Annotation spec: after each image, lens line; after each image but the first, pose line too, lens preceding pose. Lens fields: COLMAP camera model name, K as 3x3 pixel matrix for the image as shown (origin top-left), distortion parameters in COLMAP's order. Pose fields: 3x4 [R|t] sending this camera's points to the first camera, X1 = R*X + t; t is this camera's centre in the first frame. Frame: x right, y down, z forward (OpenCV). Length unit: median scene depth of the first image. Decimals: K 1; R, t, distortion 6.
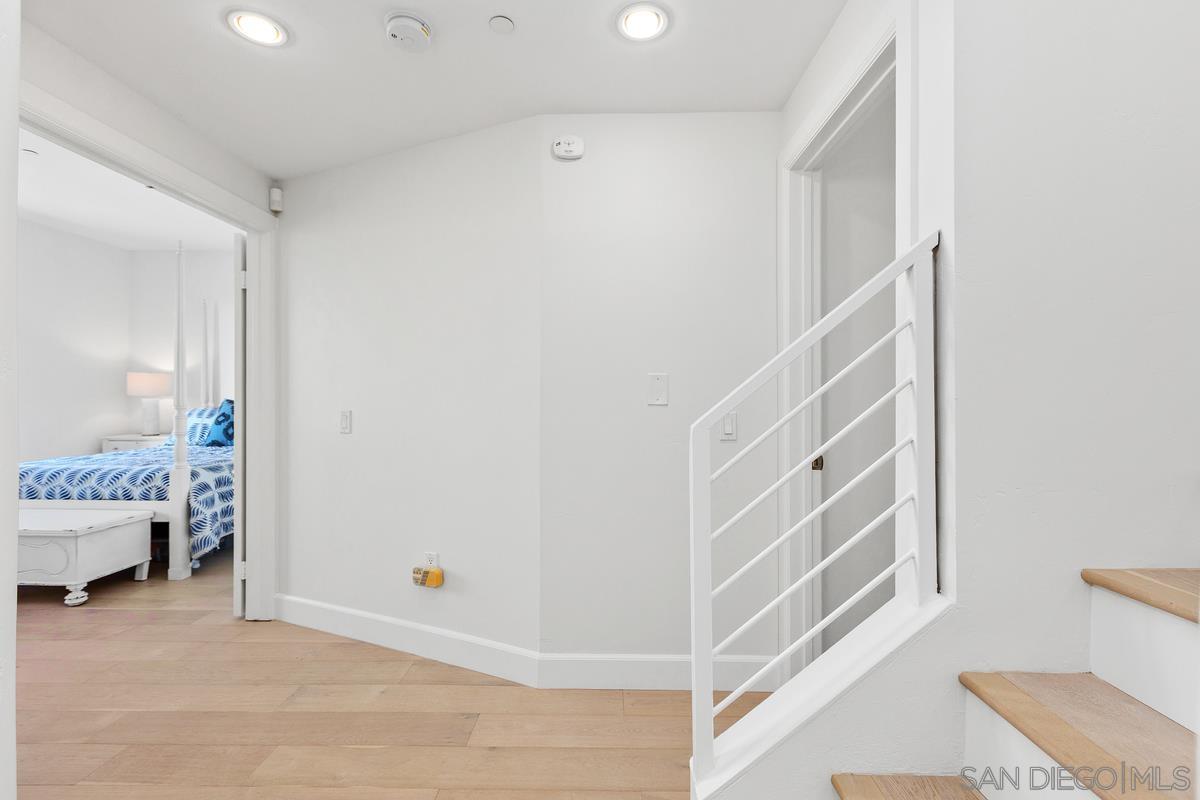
lens RADIAL K [[530.1, 0, 602.5], [0, 530.1, 395.4], [0, 0, 1]] dist [-0.001899, -0.000070]
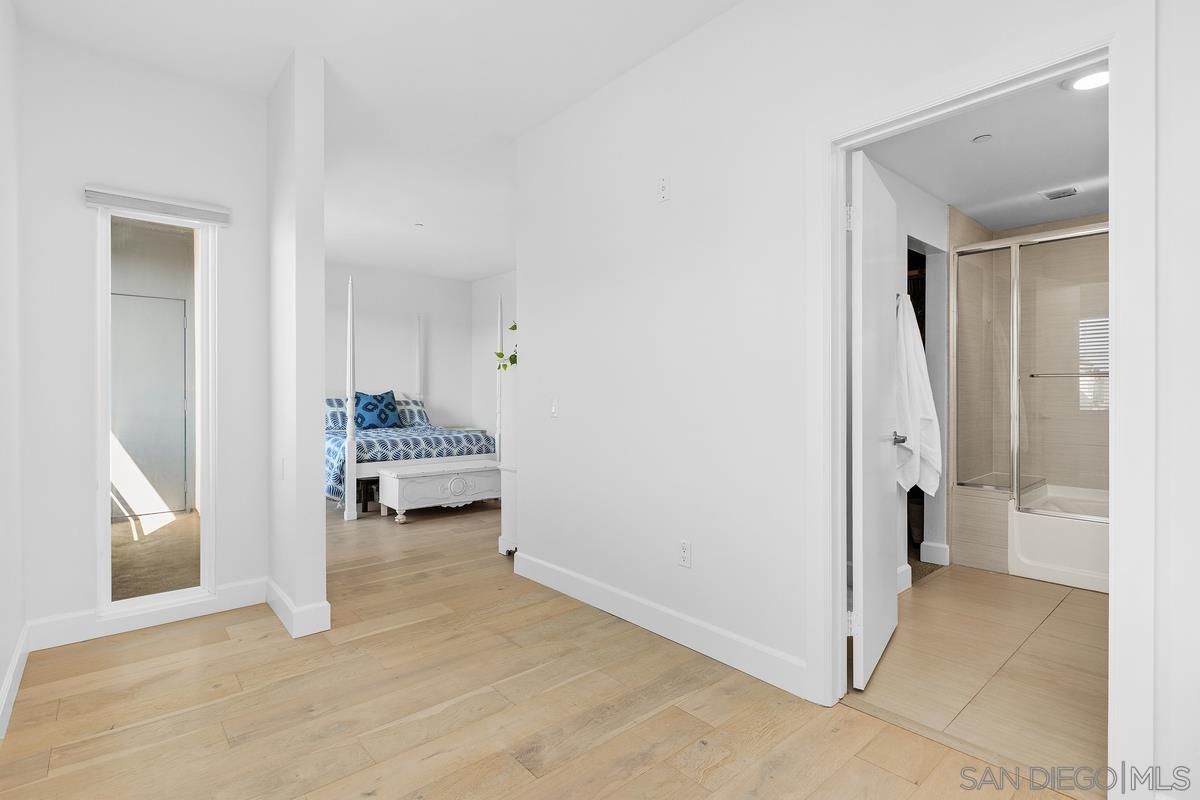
lens RADIAL K [[575.1, 0, 600.0], [0, 575.1, 400.0], [0, 0, 1]] dist [-0.000039, -0.000097]
pose [[0.740224, -0.008638, 0.672304, -1.752317], [-0.002815, 0.999869, 0.015946, 0.006509], [-0.672354, -0.013696, 0.740103, -0.529669]]
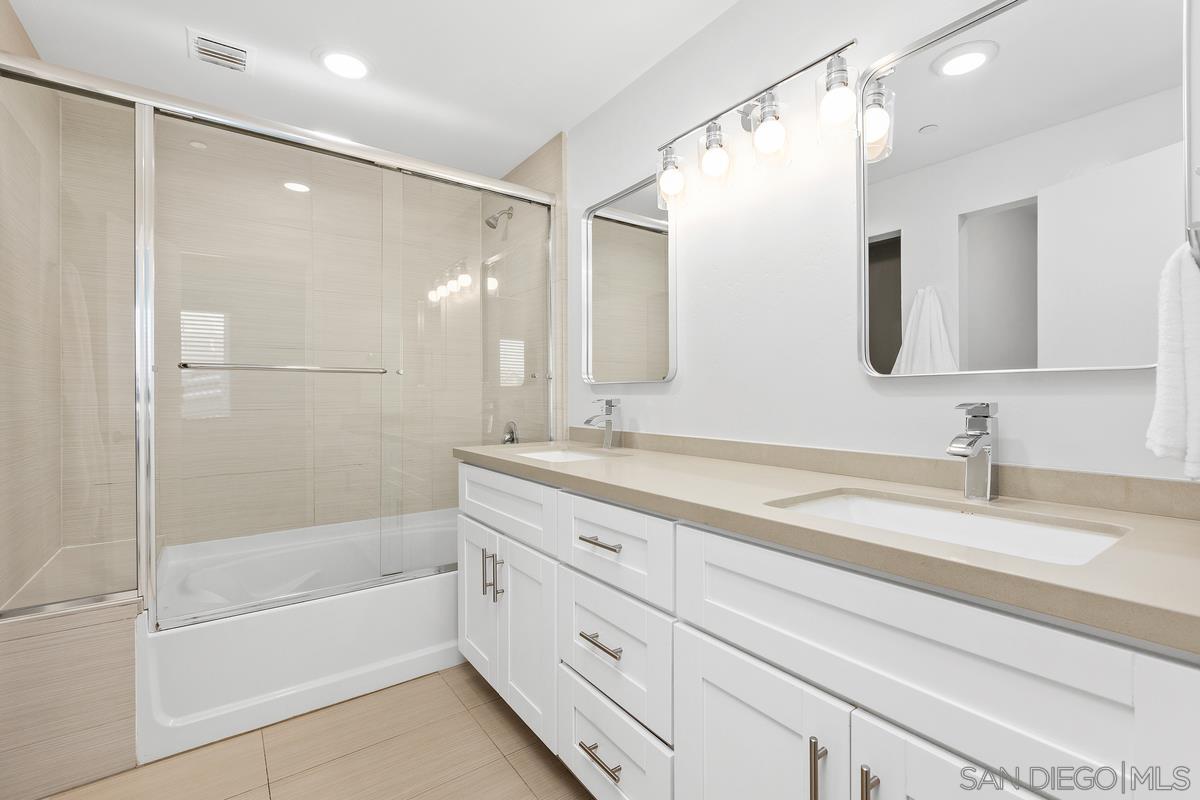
lens RADIAL K [[530.1, 0, 602.5], [0, 530.1, 395.4], [0, 0, 1]] dist [-0.001899, -0.000070]
pose [[-0.601776, 0.004646, 0.798651, -1.395963], [0.000535, 0.999985, -0.005415, 0.007413], [-0.798664, -0.002831, -0.601770, -0.401082]]
